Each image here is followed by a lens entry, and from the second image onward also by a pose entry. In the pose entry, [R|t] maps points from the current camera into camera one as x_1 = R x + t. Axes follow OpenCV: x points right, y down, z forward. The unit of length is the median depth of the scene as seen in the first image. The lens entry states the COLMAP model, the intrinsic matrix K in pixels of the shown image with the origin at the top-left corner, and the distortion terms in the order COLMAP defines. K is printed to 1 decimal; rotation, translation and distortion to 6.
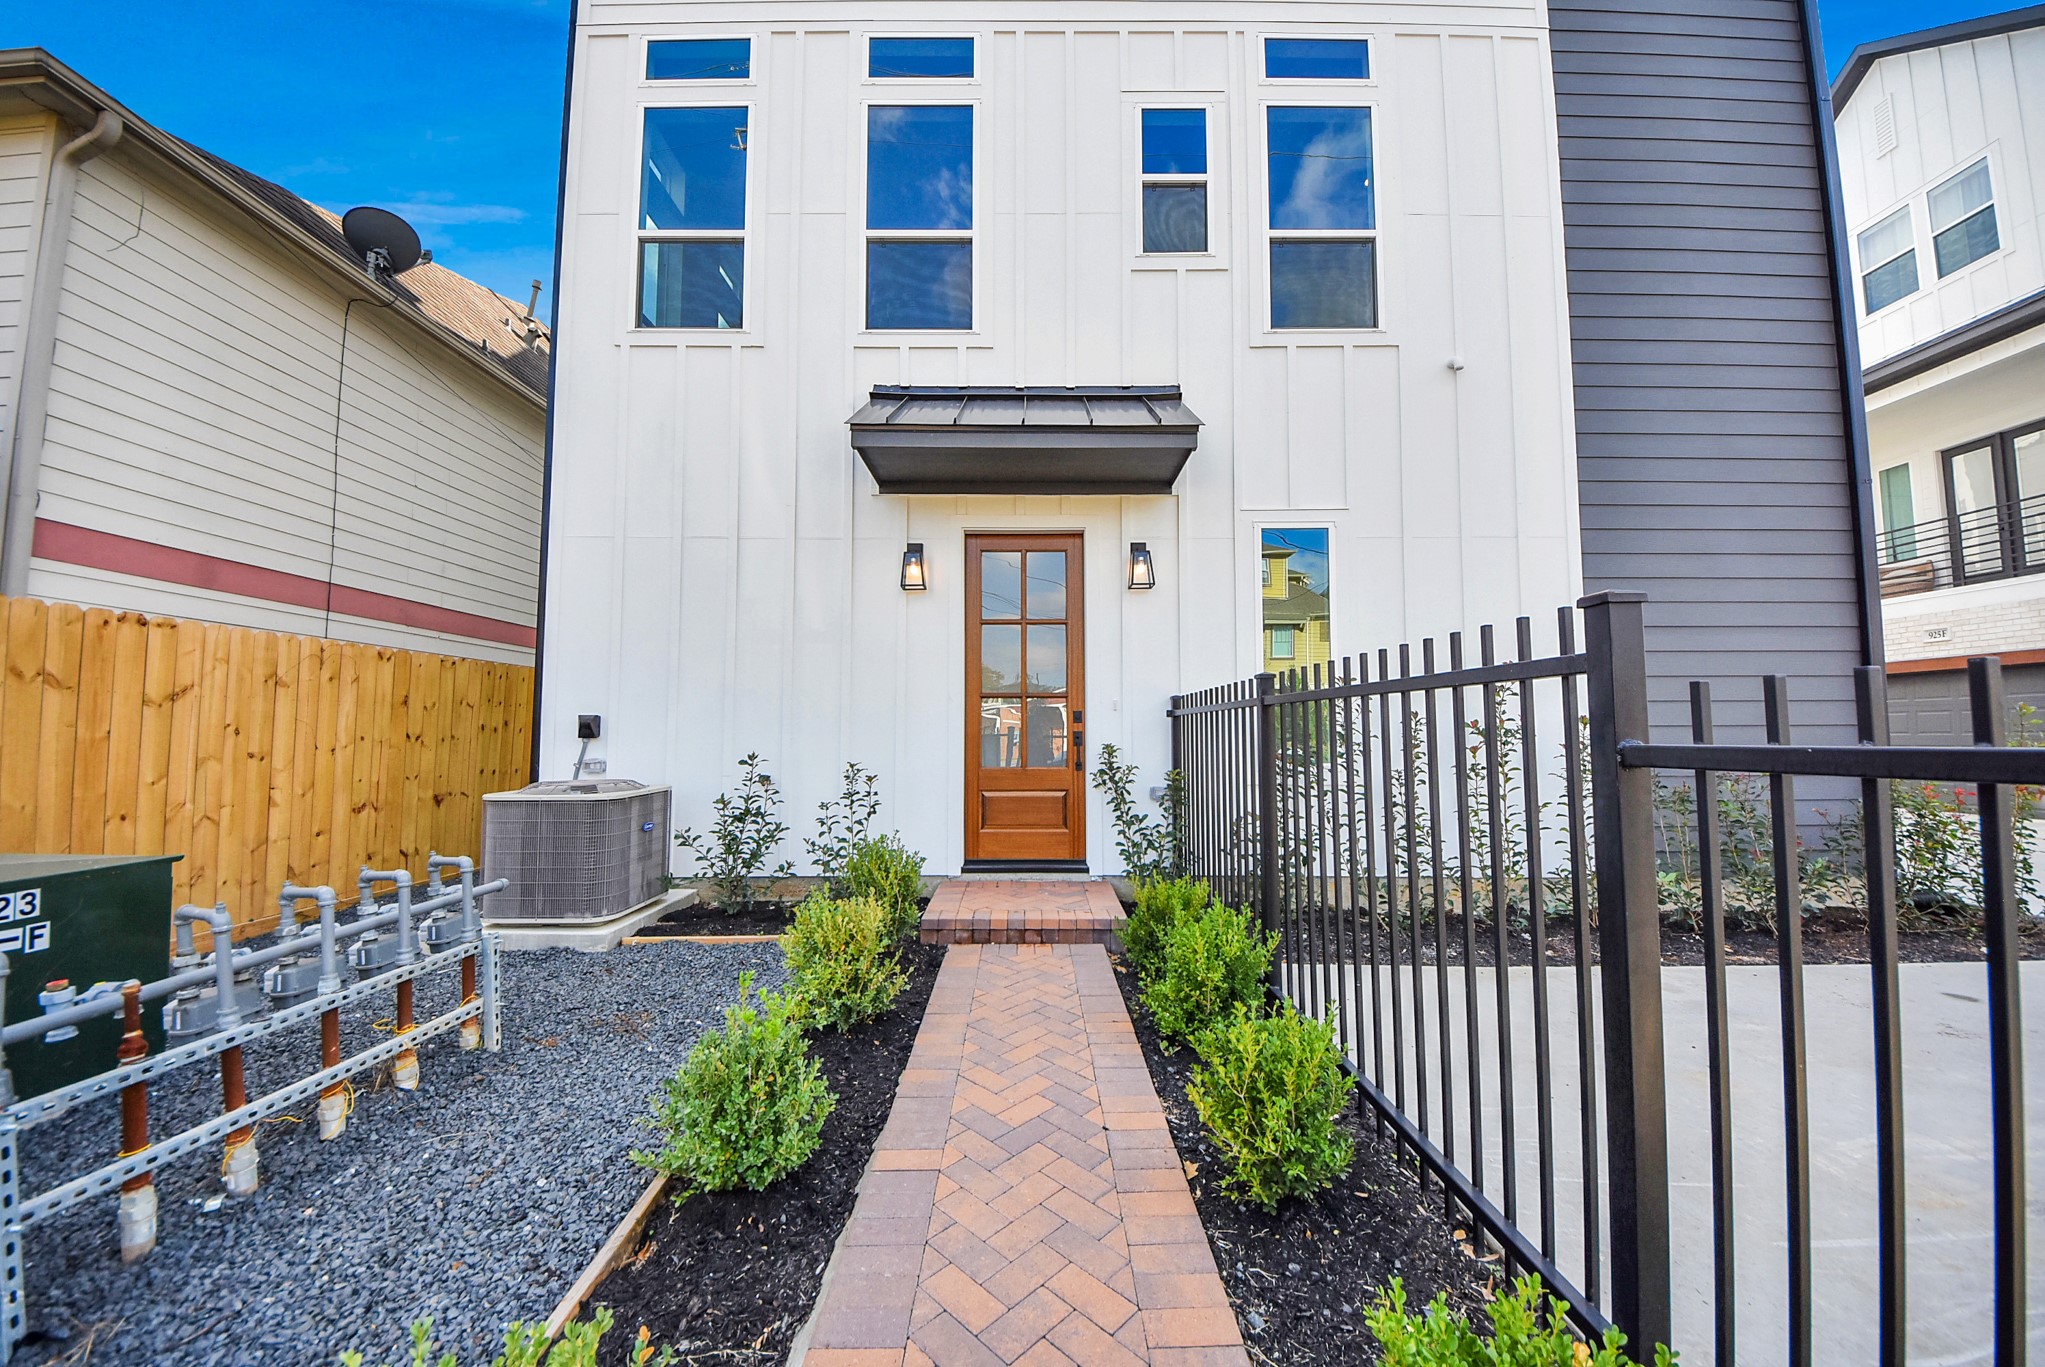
lens RADIAL K [[726.8, 0, 1041.7], [0, 726.8, 680.2], [0, 0, 1]] dist [0.028667, -0.019805]
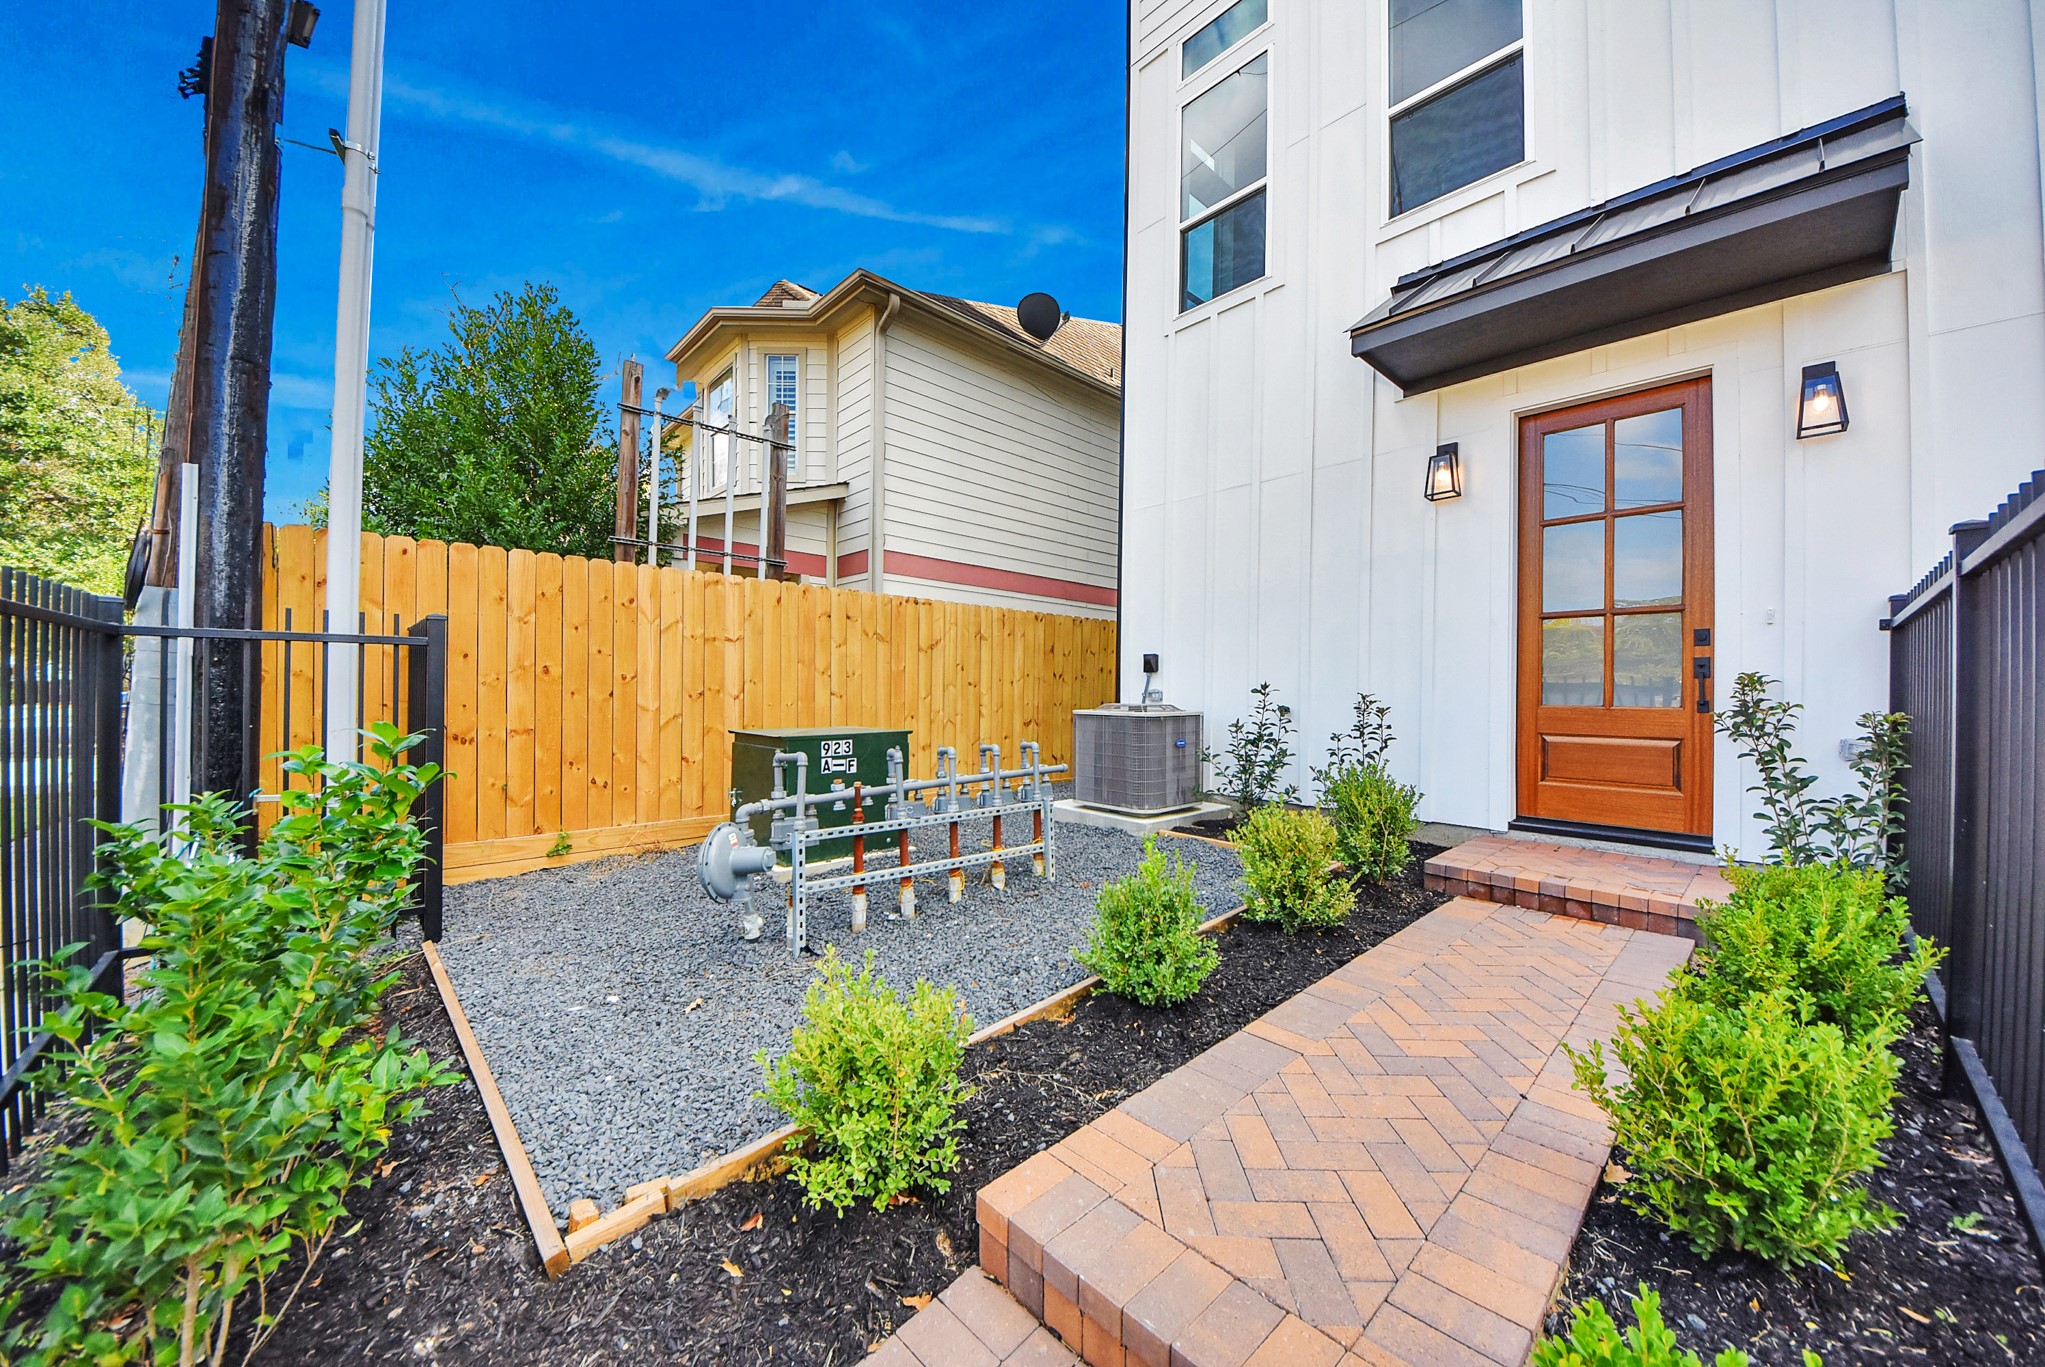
lens RADIAL K [[736.0, 0, 1024.1], [0, 736.0, 689.3], [0, 0, 1]] dist [0.002561, -0.006015]
pose [[0.667609, 0.004012, -0.744501, 0.159440], [0.040955, 0.998273, 0.042104, 0.049412], [0.743385, -0.058600, 0.666292, 0.032140]]
